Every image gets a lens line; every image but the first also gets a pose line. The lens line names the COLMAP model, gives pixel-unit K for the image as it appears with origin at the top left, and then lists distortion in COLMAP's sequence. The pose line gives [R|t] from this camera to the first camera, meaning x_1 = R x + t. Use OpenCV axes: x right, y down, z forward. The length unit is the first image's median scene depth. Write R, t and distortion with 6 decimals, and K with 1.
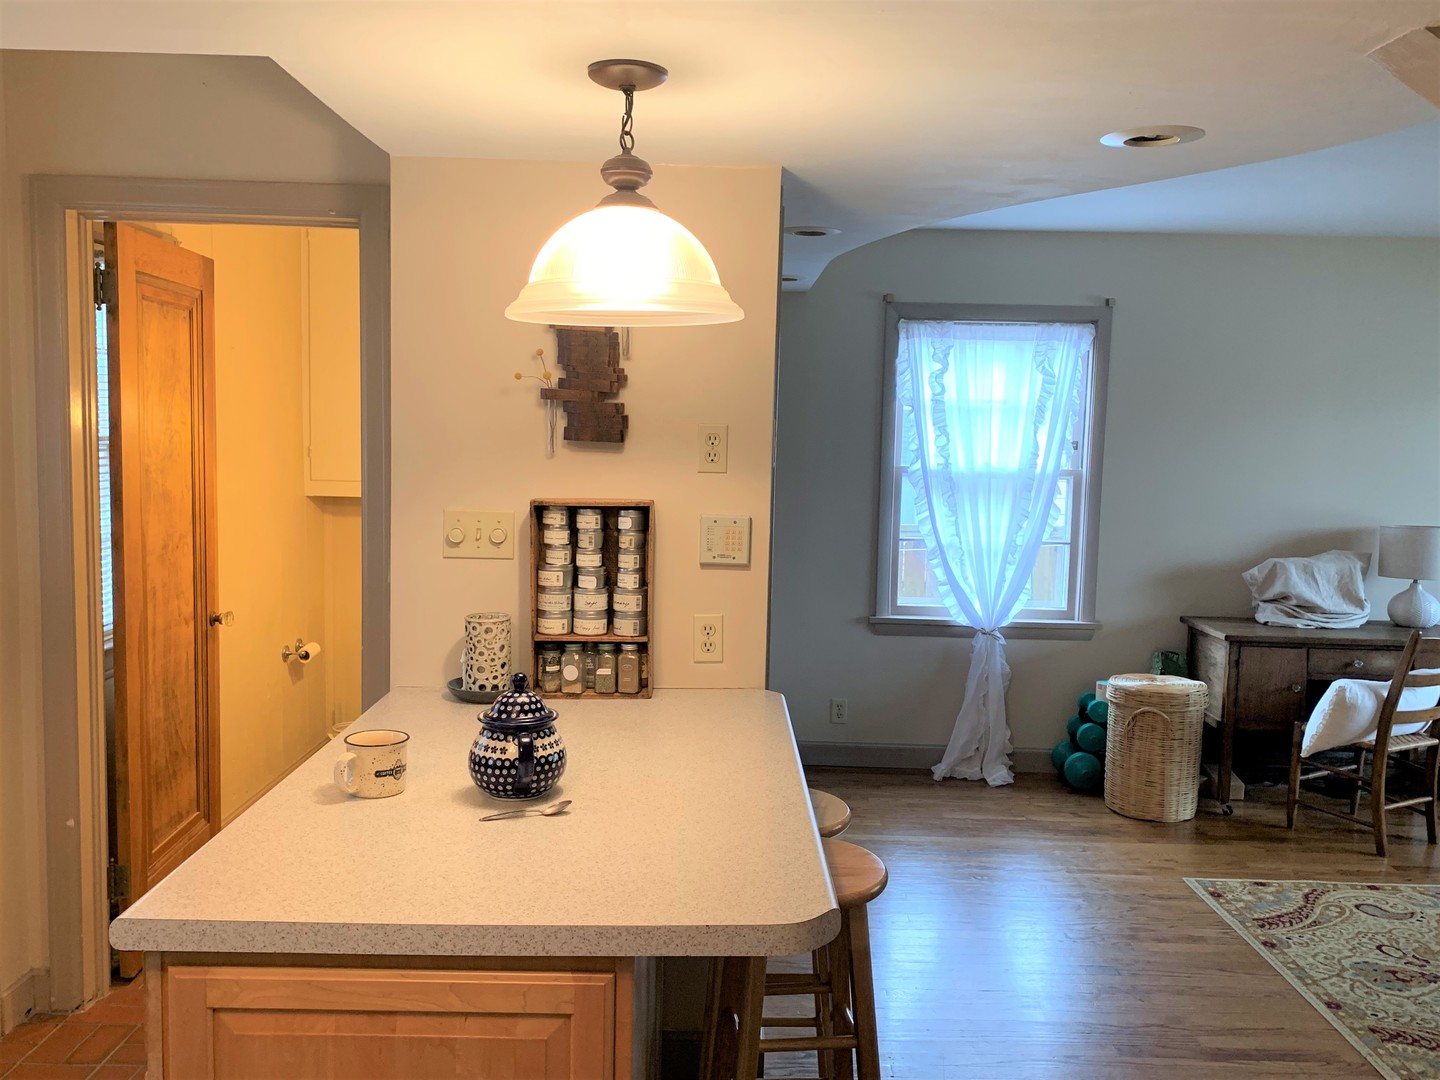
lens RADIAL K [[1211.9, 0, 717.6], [0, 1211.9, 519.1], [0, 0, 1]] dist [0.035275, -0.045062]
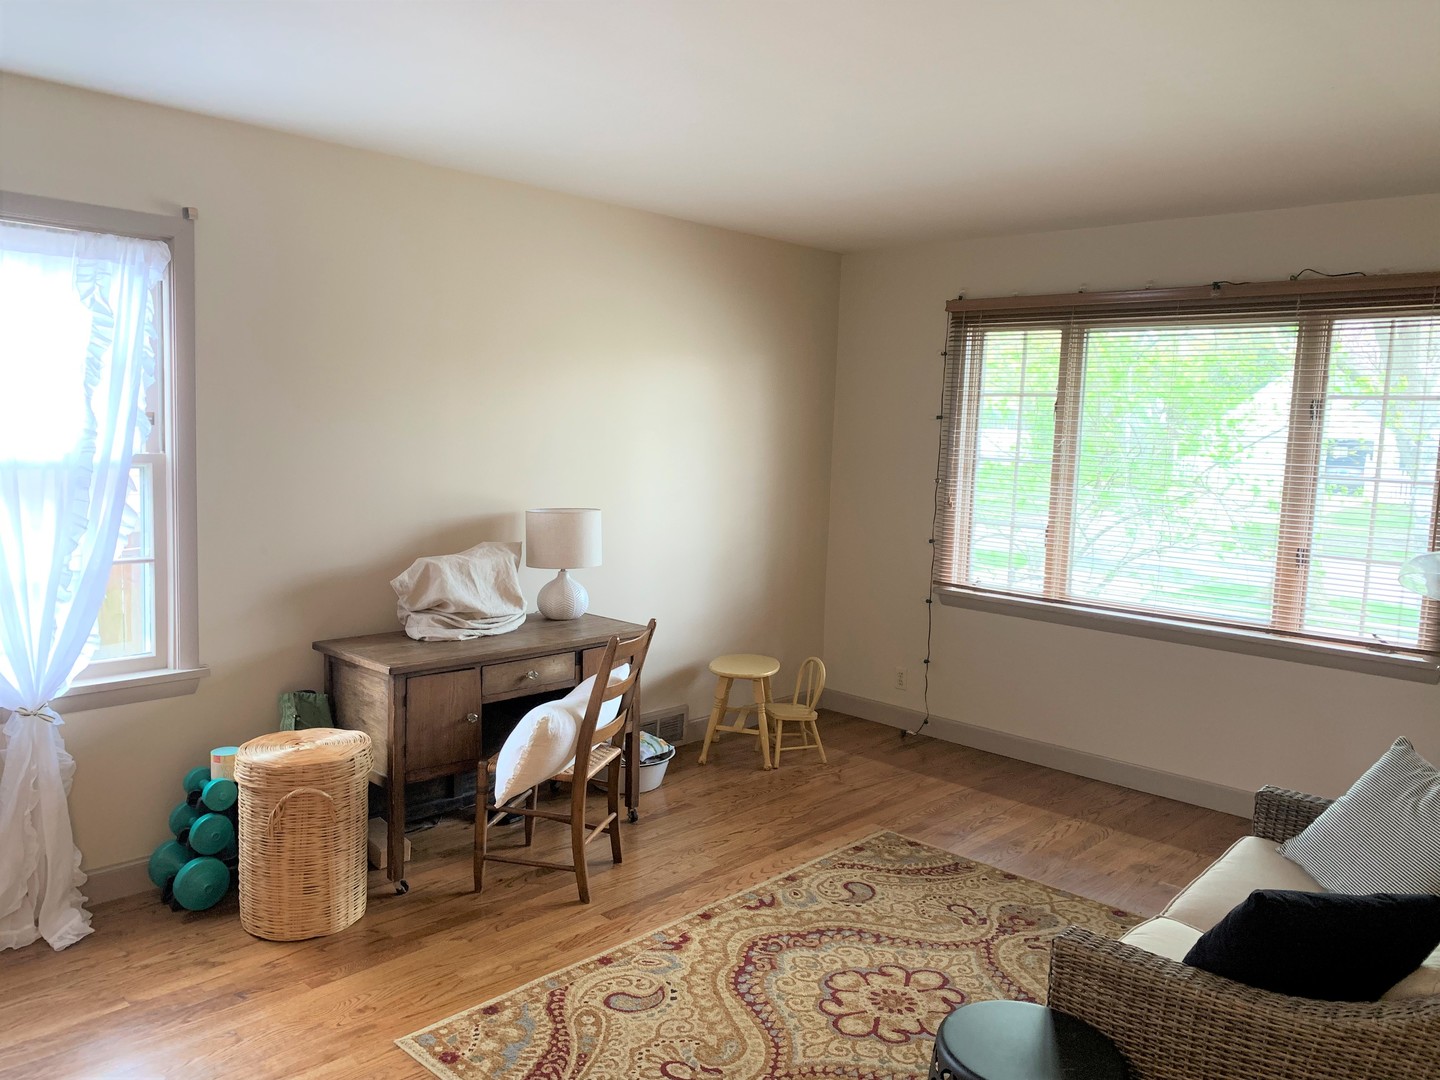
lens RADIAL K [[1106.8, 0, 719.5], [0, 1106.8, 532.6], [0, 0, 1]] dist [0.001497, 0.006007]
pose [[0.683620, -0.075595, 0.725913, 0.057166], [0.039865, 0.997004, 0.066283, -0.026455], [-0.728749, -0.016373, 0.684586, 0.358102]]
